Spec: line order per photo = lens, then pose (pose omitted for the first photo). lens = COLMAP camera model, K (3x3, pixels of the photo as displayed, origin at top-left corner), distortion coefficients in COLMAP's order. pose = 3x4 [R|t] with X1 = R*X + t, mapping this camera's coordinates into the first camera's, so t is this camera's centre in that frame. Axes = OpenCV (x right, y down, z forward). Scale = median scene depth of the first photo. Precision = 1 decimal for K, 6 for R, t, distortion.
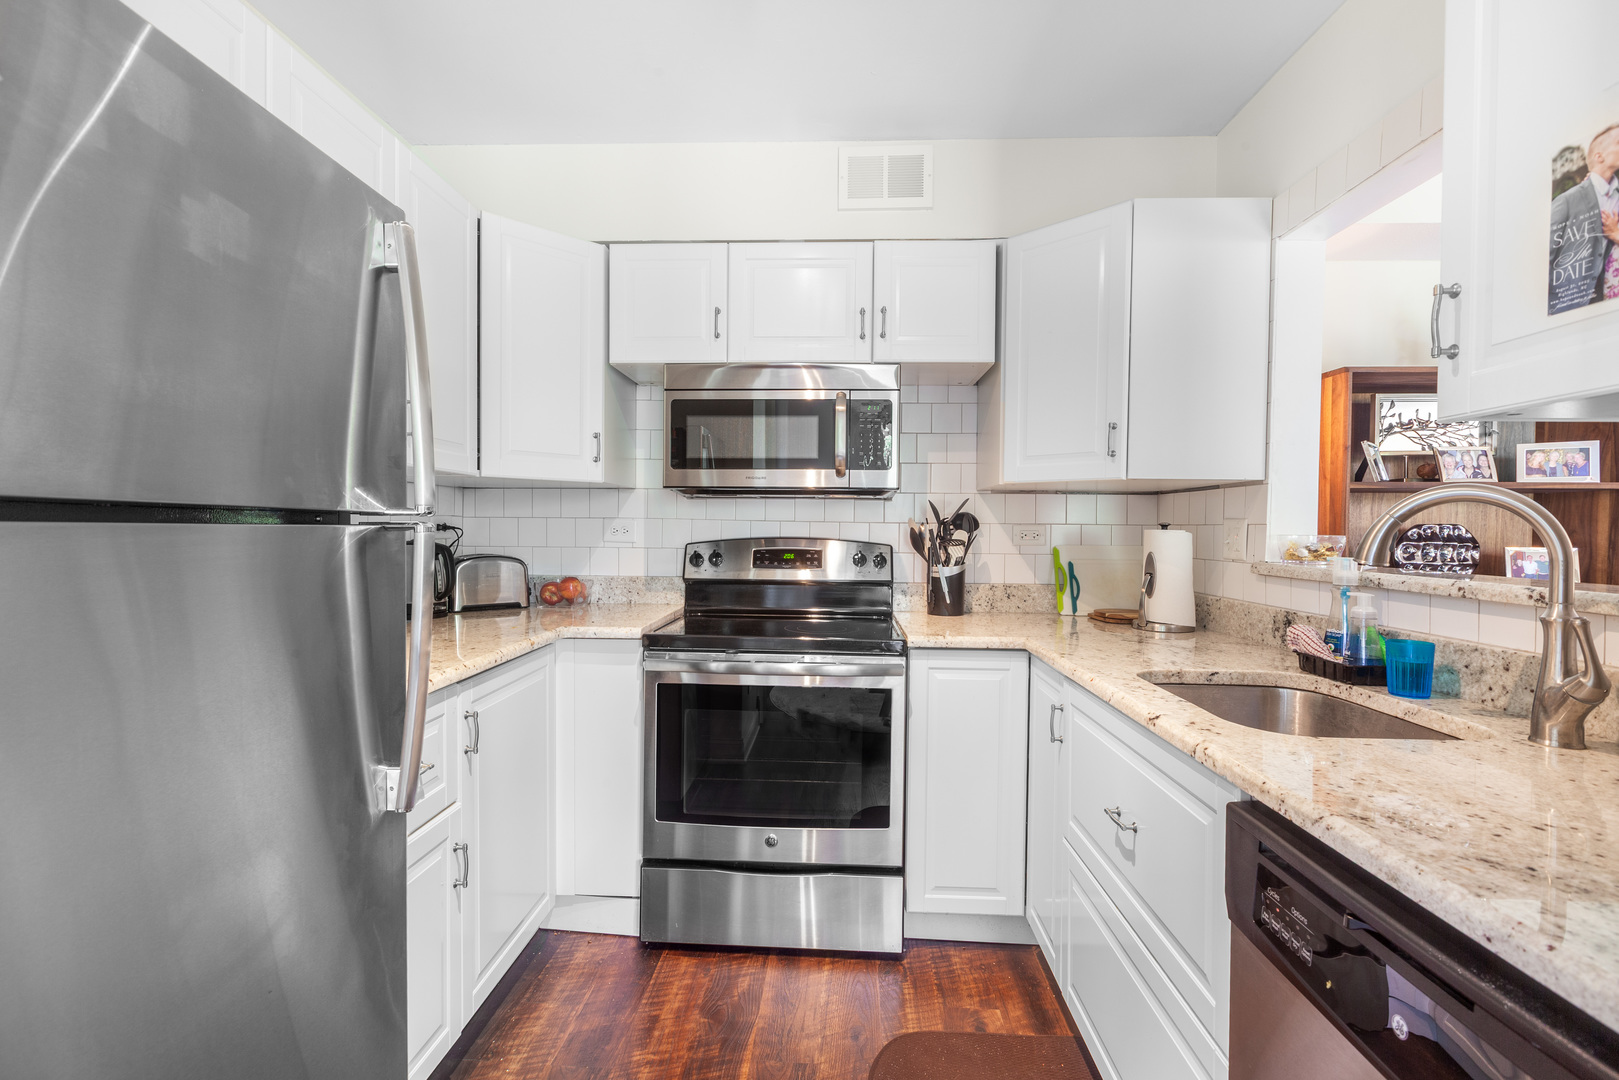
lens RADIAL K [[730.7, 0, 803.6], [0, 730.7, 544.5], [0, 0, 1]] dist [-0.000181, 0.000008]
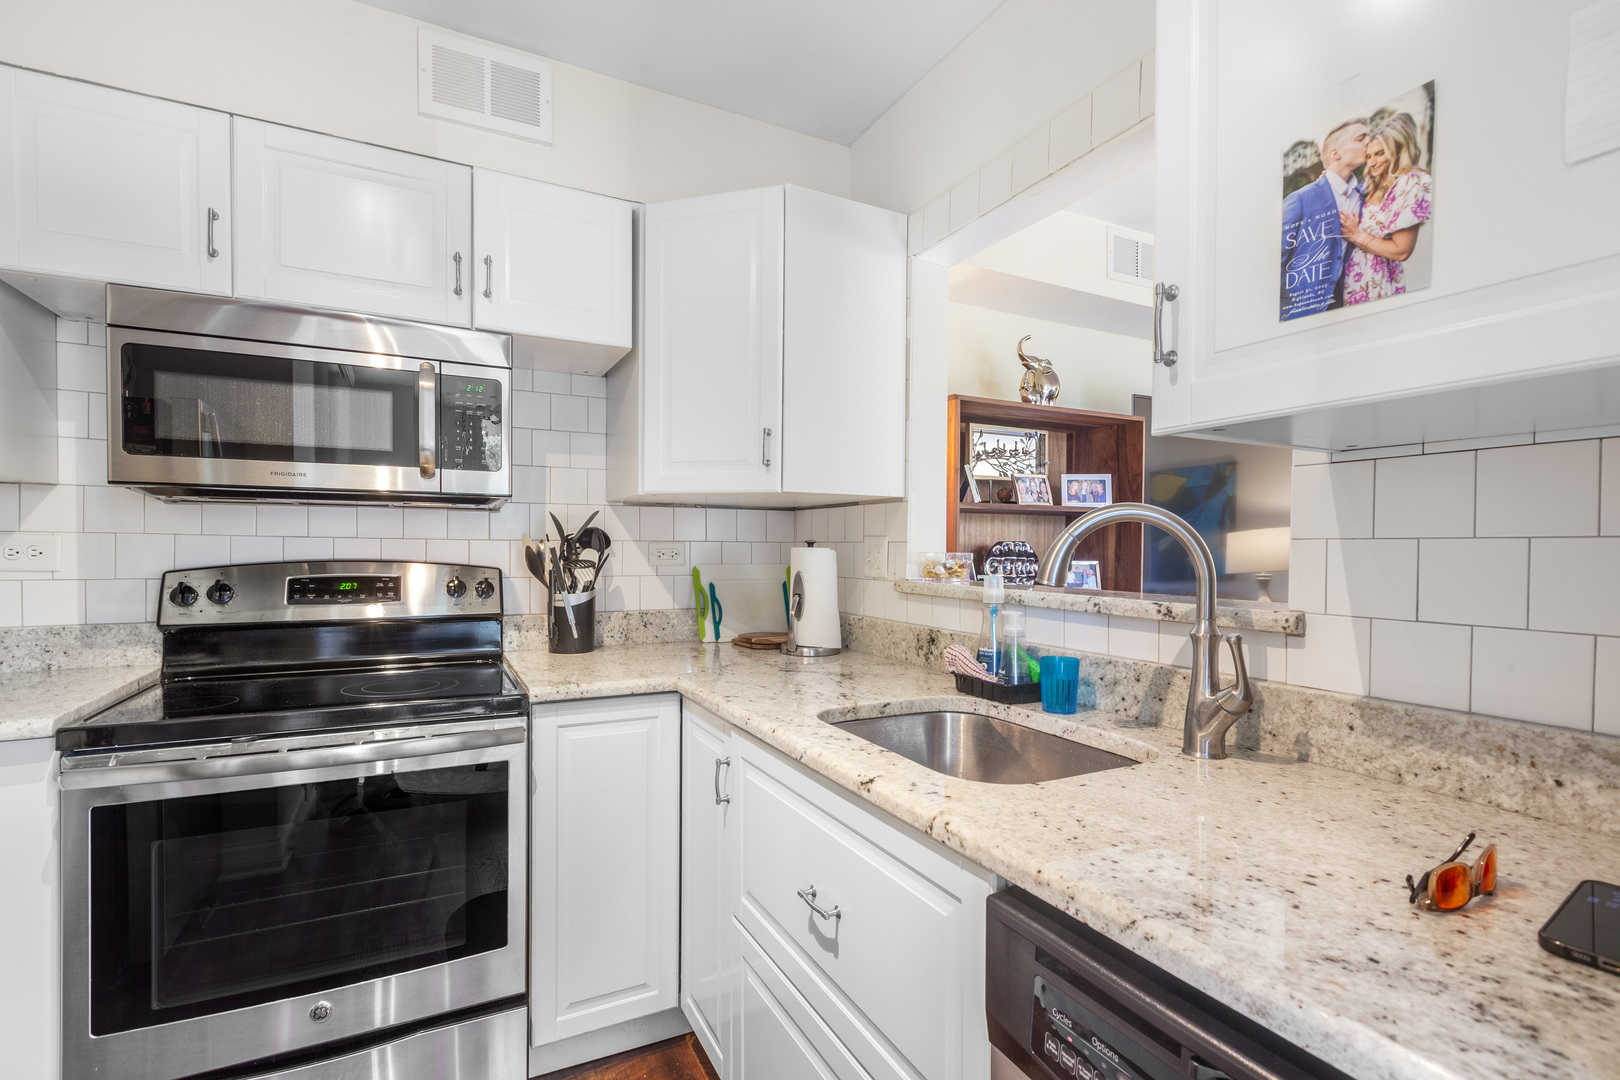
lens RADIAL K [[741.4, 0, 798.7], [0, 741.4, 558.3], [0, 0, 1]] dist [0.001102, -0.000098]
pose [[0.868195, -0.011663, 0.496085, 0.003852], [0.013307, 0.999911, 0.000220, -0.007006], [-0.496044, 0.006411, 0.868274, 0.179175]]
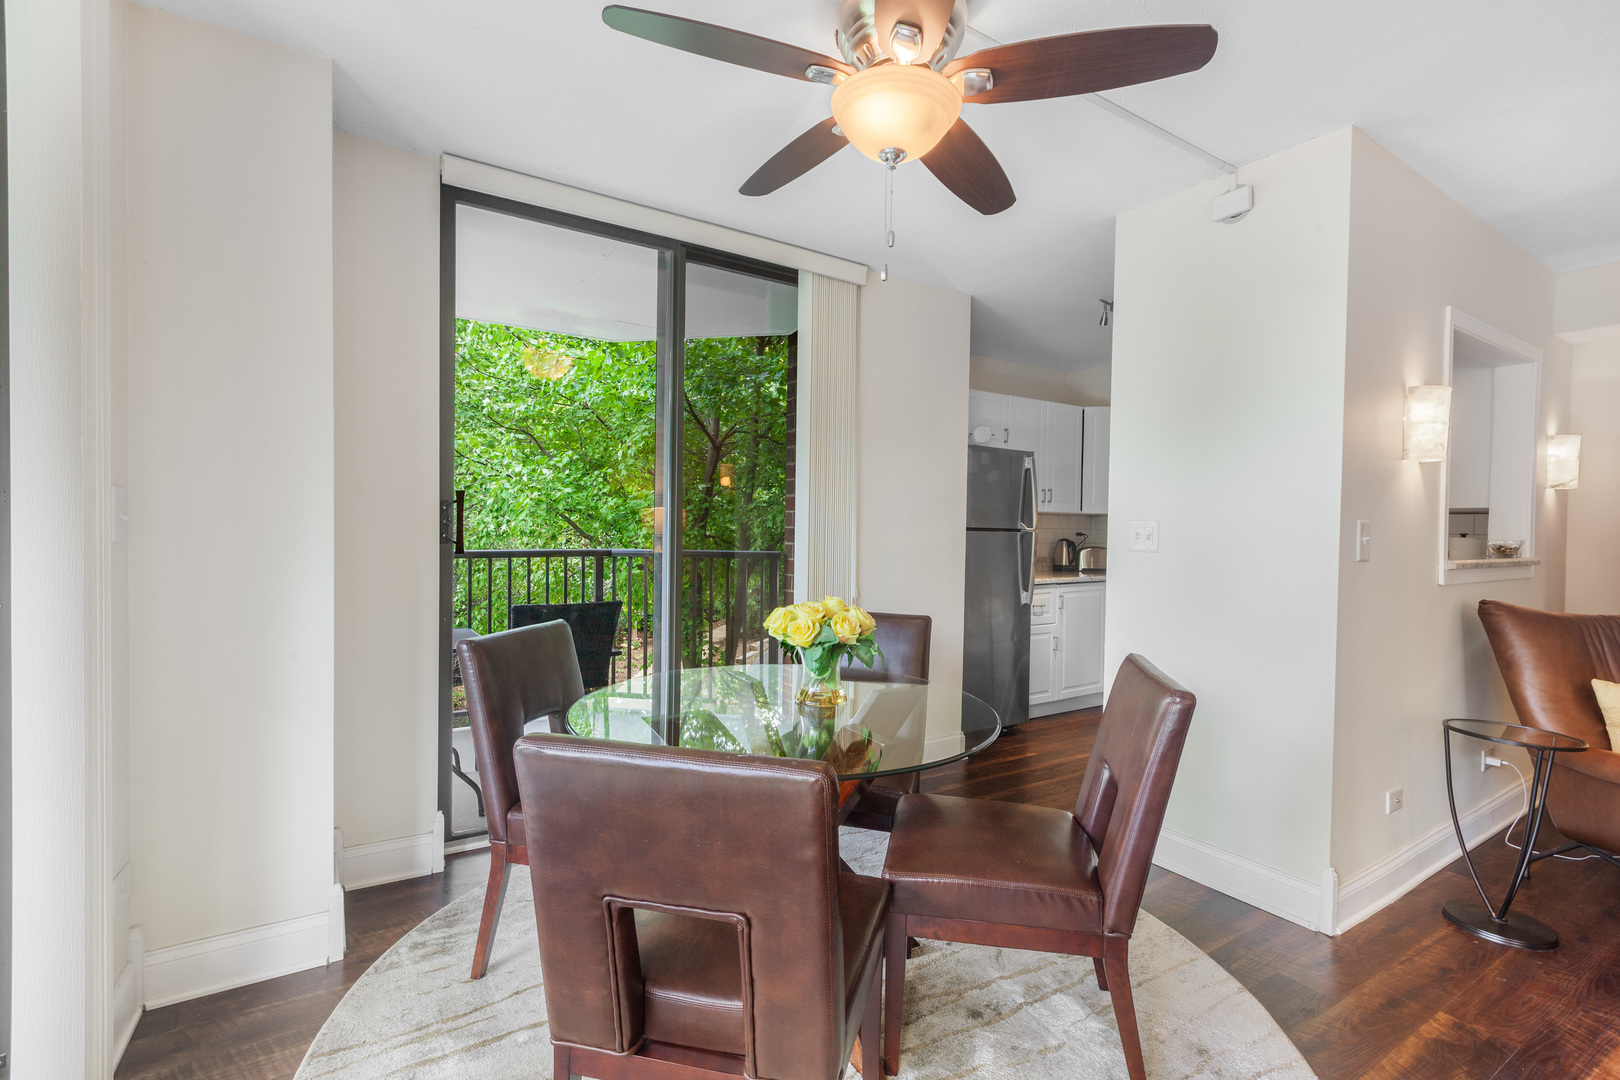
lens RADIAL K [[731.2, 0, 804.1], [0, 731.2, 544.5], [0, 0, 1]] dist [-0.000181, 0.000008]
pose [[0.581823, 0.017142, -0.813135, 0.997106], [-0.029323, 0.999570, 0.000091, 0.038925], [0.812787, 0.023791, 0.582075, -1.170970]]
